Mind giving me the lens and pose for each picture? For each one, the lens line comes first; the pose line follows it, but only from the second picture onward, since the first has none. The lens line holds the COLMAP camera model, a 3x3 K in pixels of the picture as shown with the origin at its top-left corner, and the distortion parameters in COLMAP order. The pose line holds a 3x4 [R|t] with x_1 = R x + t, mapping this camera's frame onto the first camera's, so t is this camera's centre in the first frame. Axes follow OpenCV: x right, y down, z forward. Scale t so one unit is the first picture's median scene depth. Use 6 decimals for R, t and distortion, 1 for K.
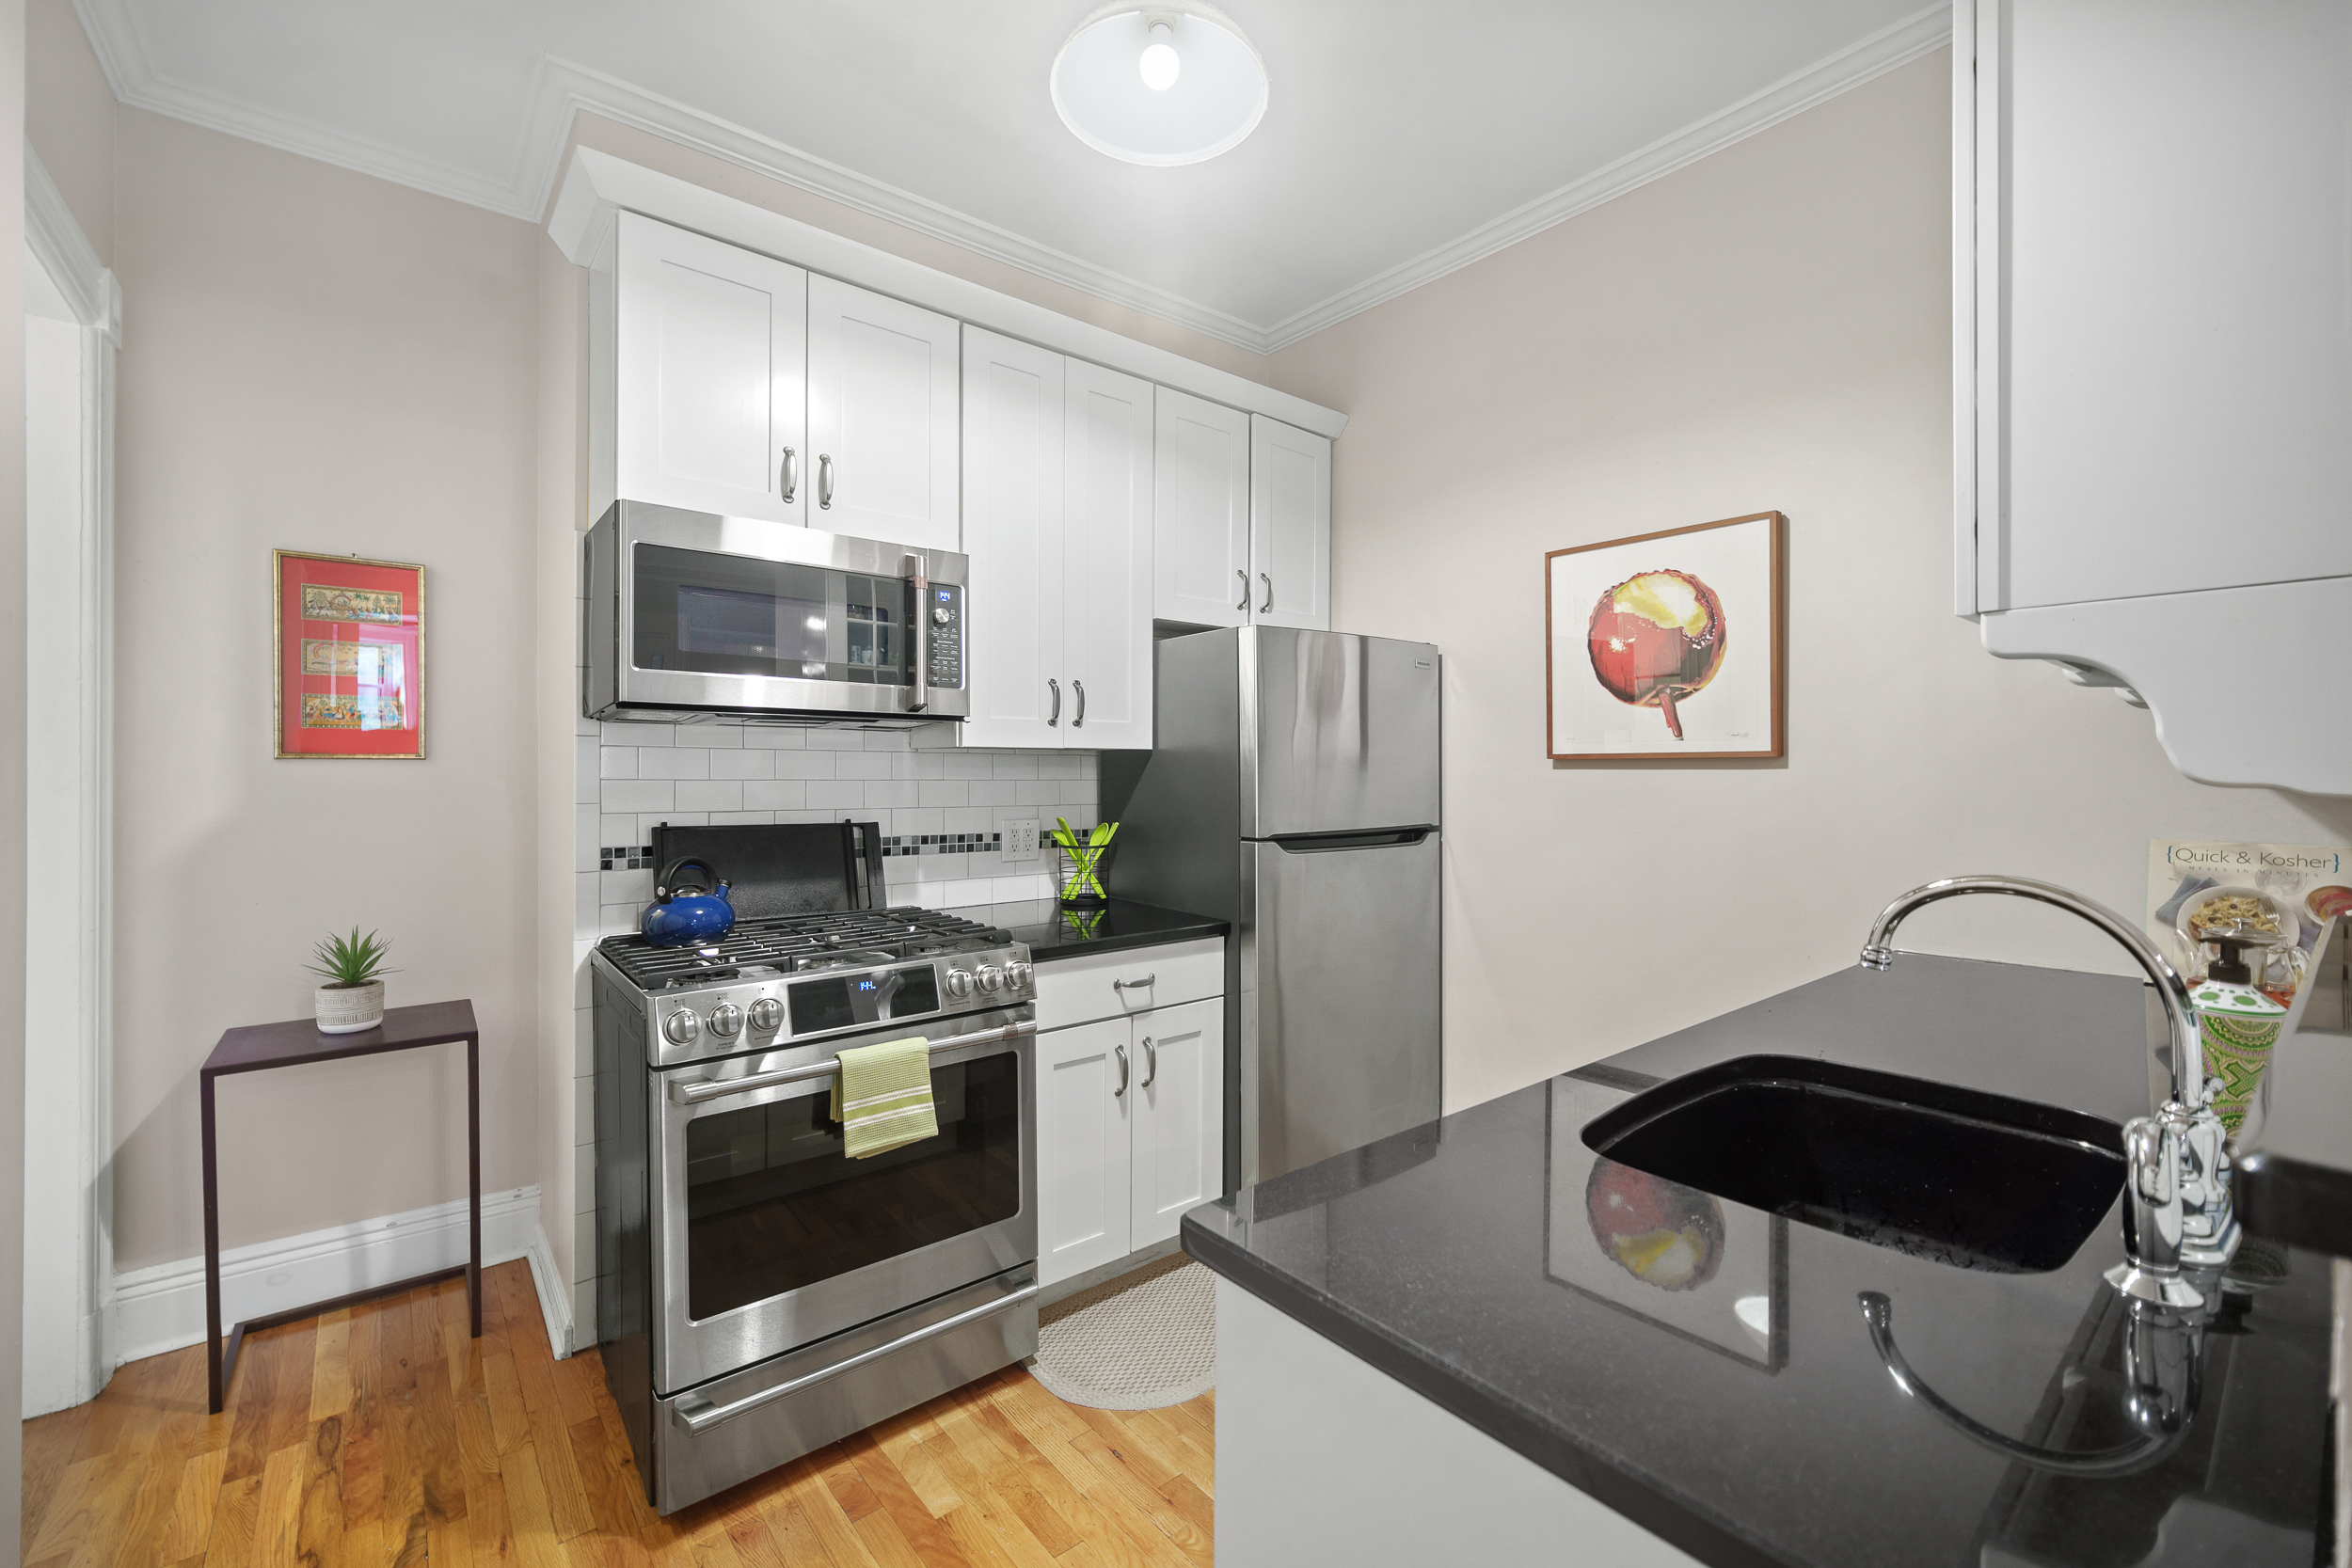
lens RADIAL K [[963.5, 0, 1173.3], [0, 963.5, 783.1], [0, 0, 1]] dist [-0.011166, -0.000445]
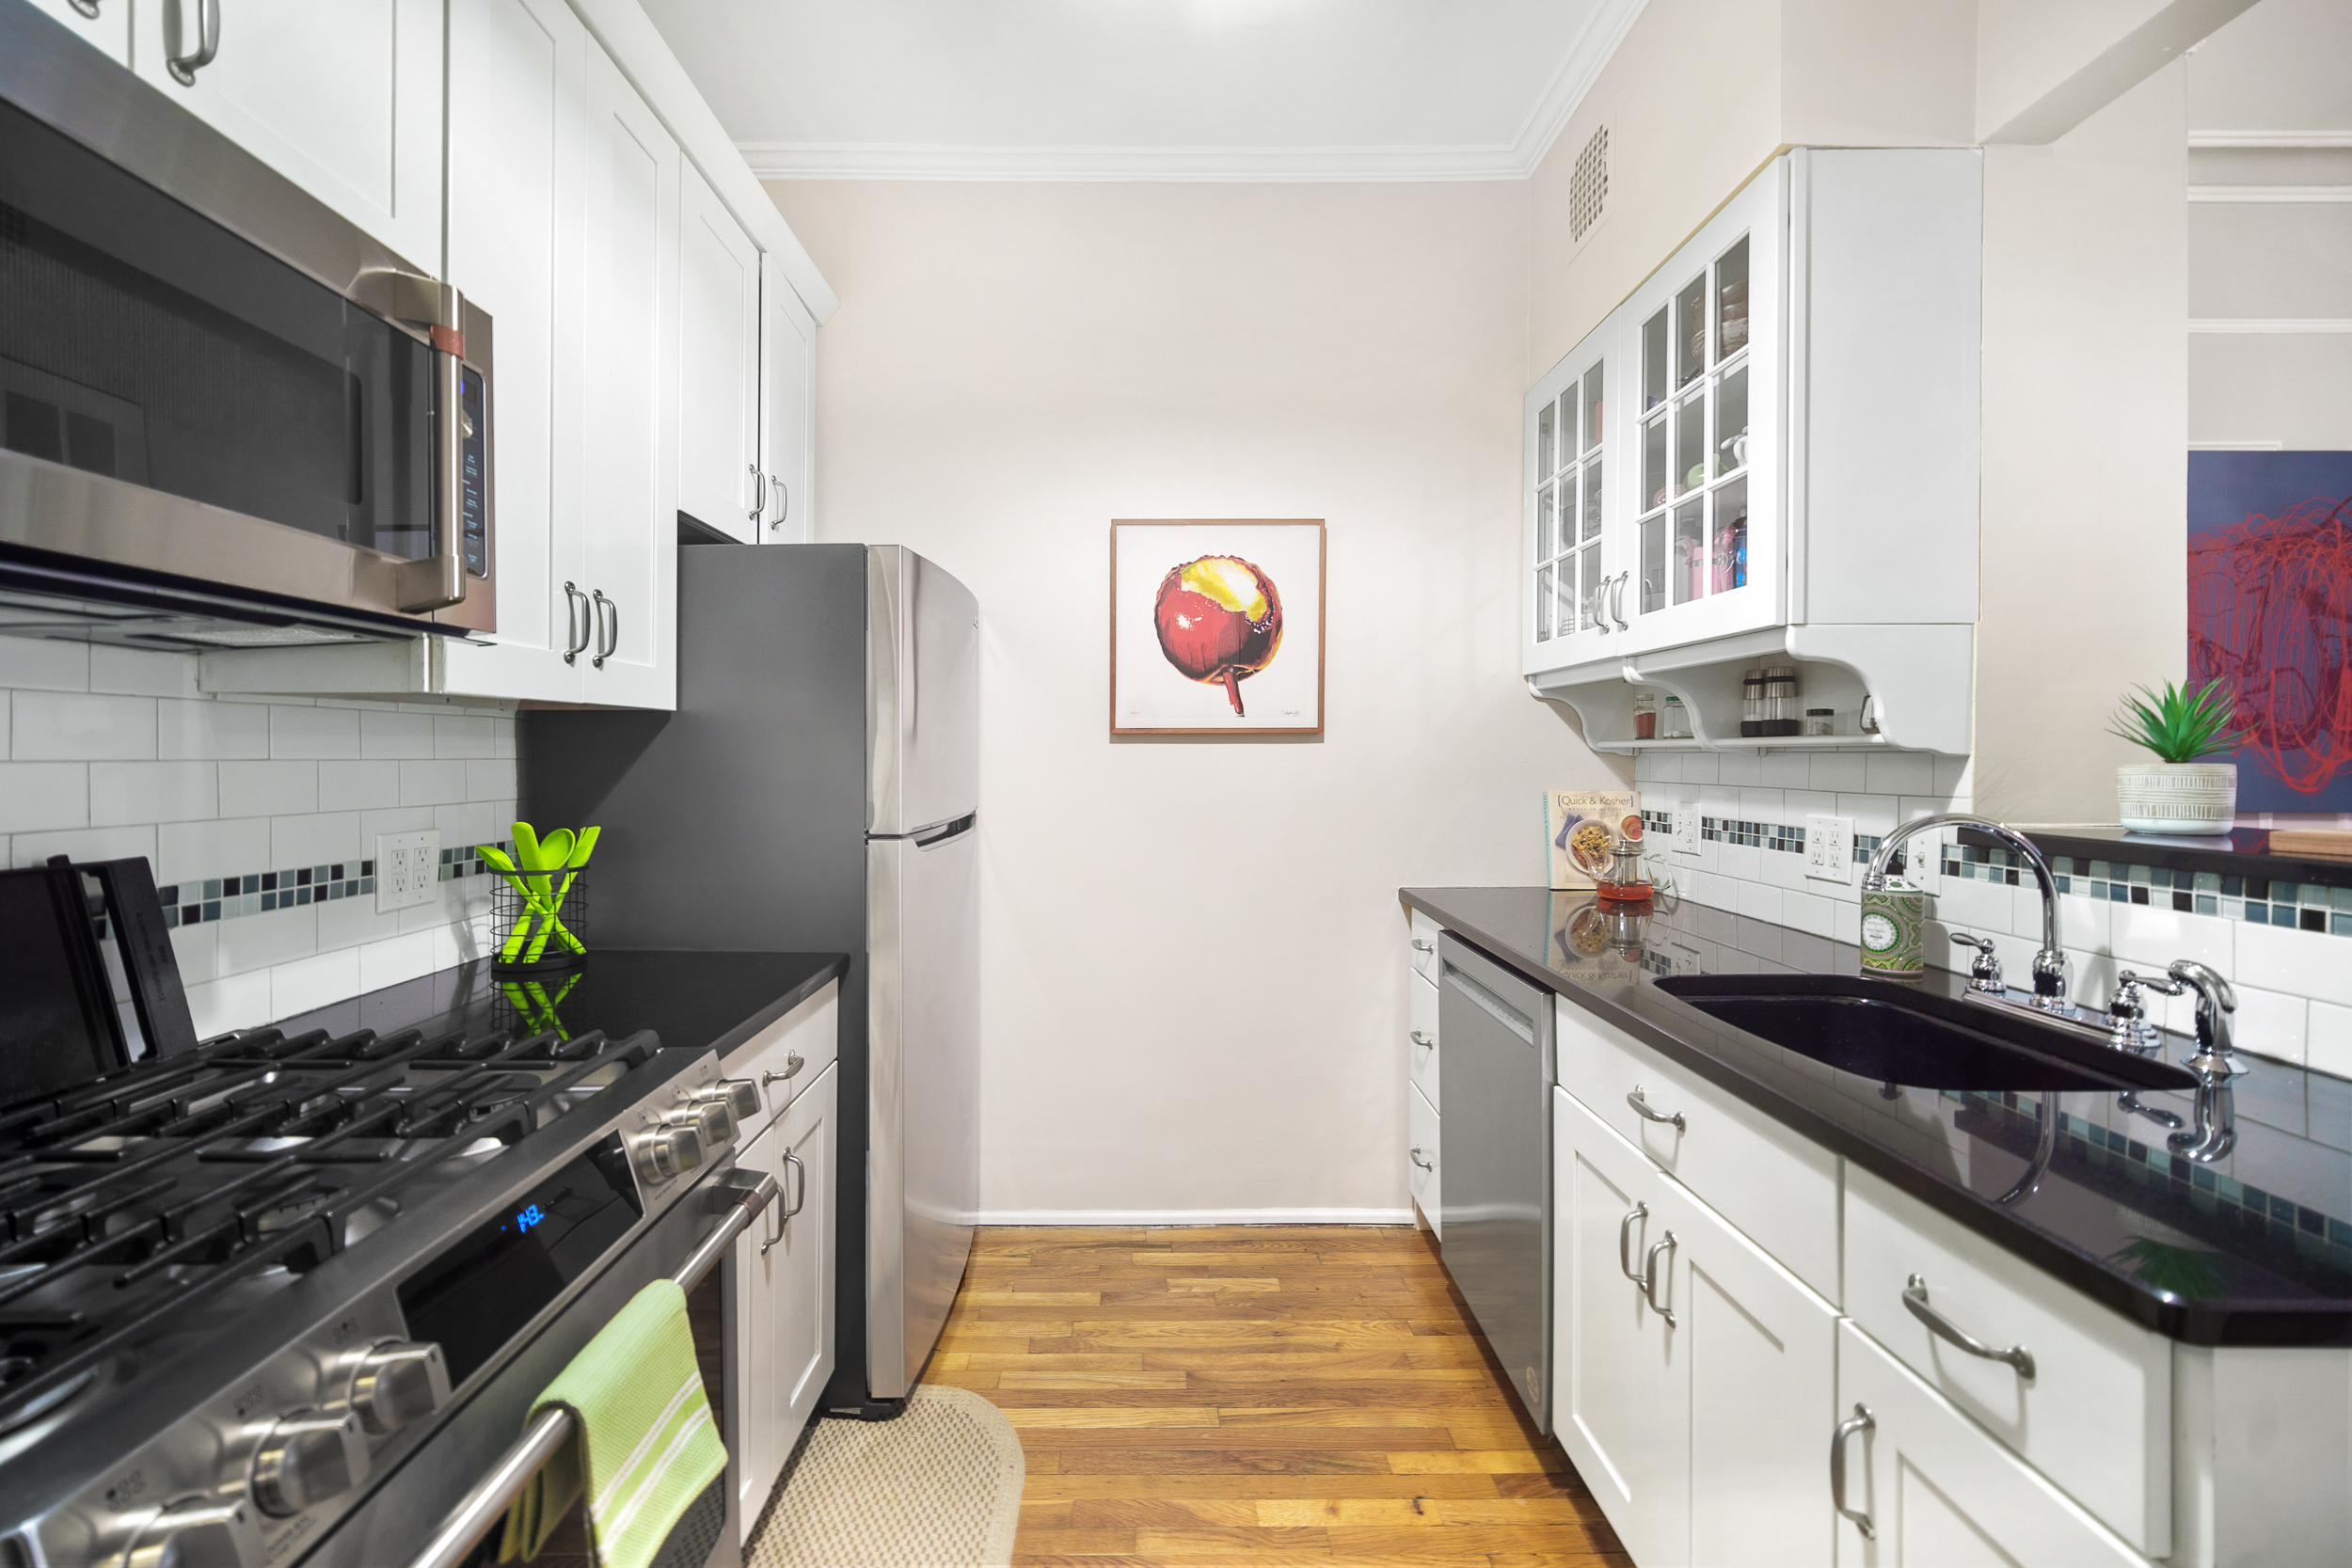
lens RADIAL K [[963.5, 0, 1170.2], [0, 963.5, 769.8], [0, 0, 1]] dist [-0.011166, -0.000445]
pose [[0.633135, -0.016778, 0.773860, -0.341225], [0.011580, 0.999858, 0.012203, 0.000831], [-0.773955, 0.001235, 0.633239, 0.356501]]
